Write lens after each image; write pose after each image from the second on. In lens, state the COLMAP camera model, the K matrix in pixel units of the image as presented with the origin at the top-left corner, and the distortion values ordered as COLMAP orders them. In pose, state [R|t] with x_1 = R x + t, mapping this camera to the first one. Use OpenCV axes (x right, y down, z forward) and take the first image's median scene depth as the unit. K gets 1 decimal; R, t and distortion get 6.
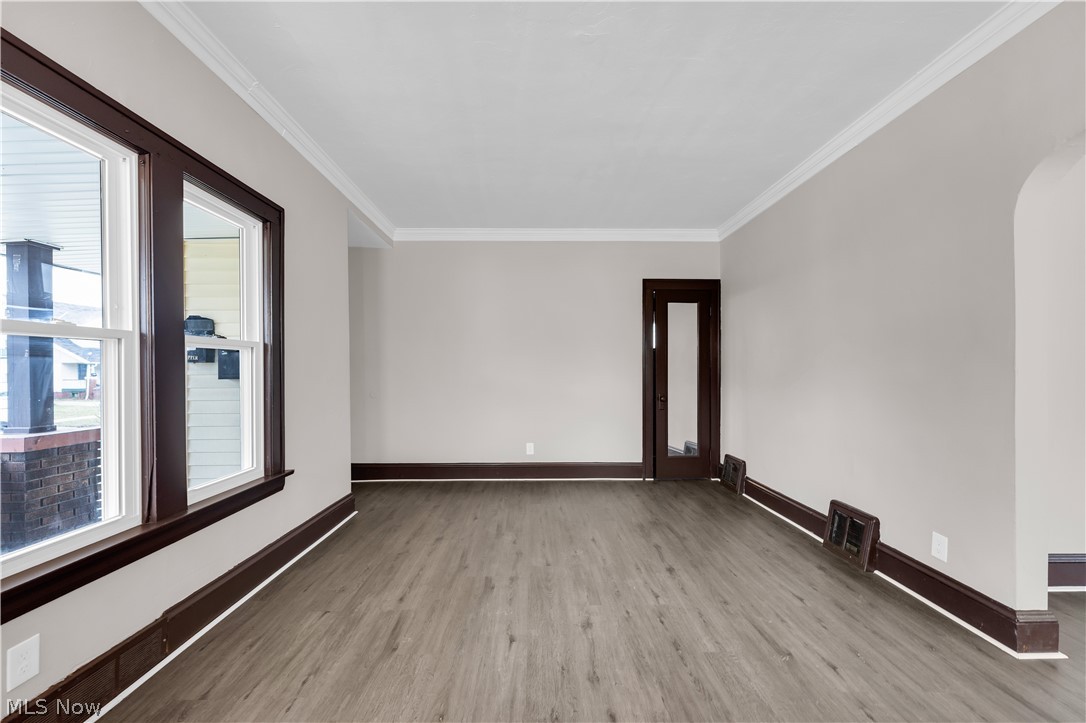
lens RADIAL K [[437.8, 0, 539.3], [0, 437.8, 369.0], [0, 0, 1]] dist [-0.000990, -0.000312]
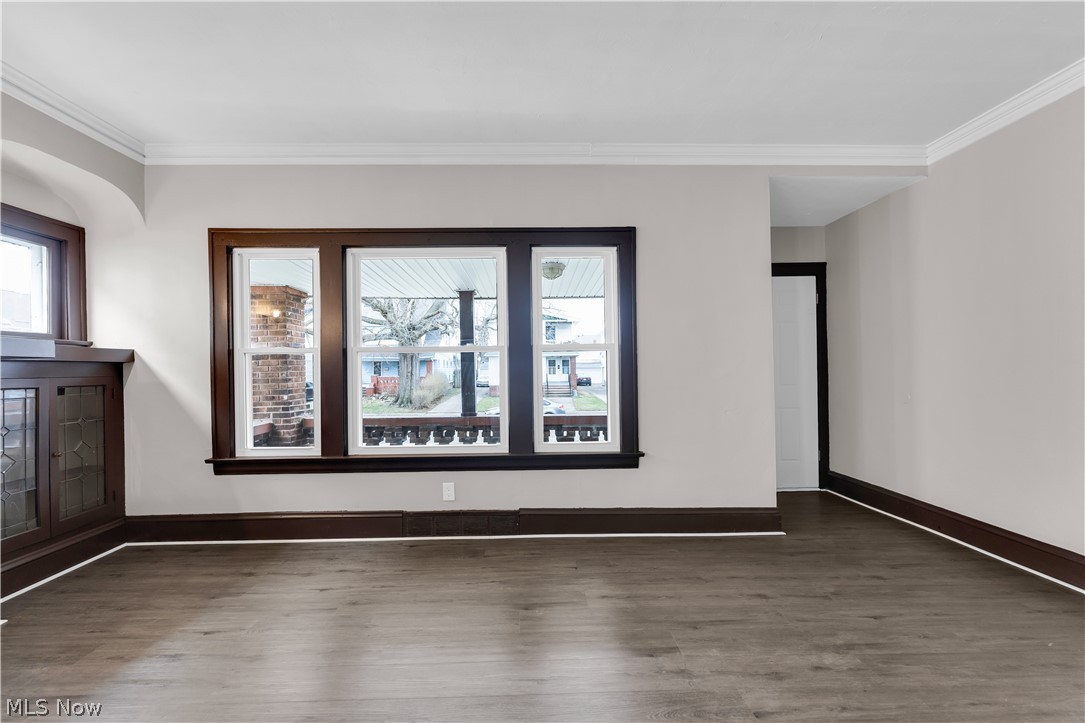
lens RADIAL K [[447.6, 0, 542.5], [0, 447.6, 361.5], [0, 0, 1]] dist [0.001857, 0.000135]
pose [[-0.000272, -0.008535, -0.999964, 0.606137], [0.012619, 0.999884, -0.008537, -0.000136], [0.999920, -0.012621, -0.000164, 0.745770]]
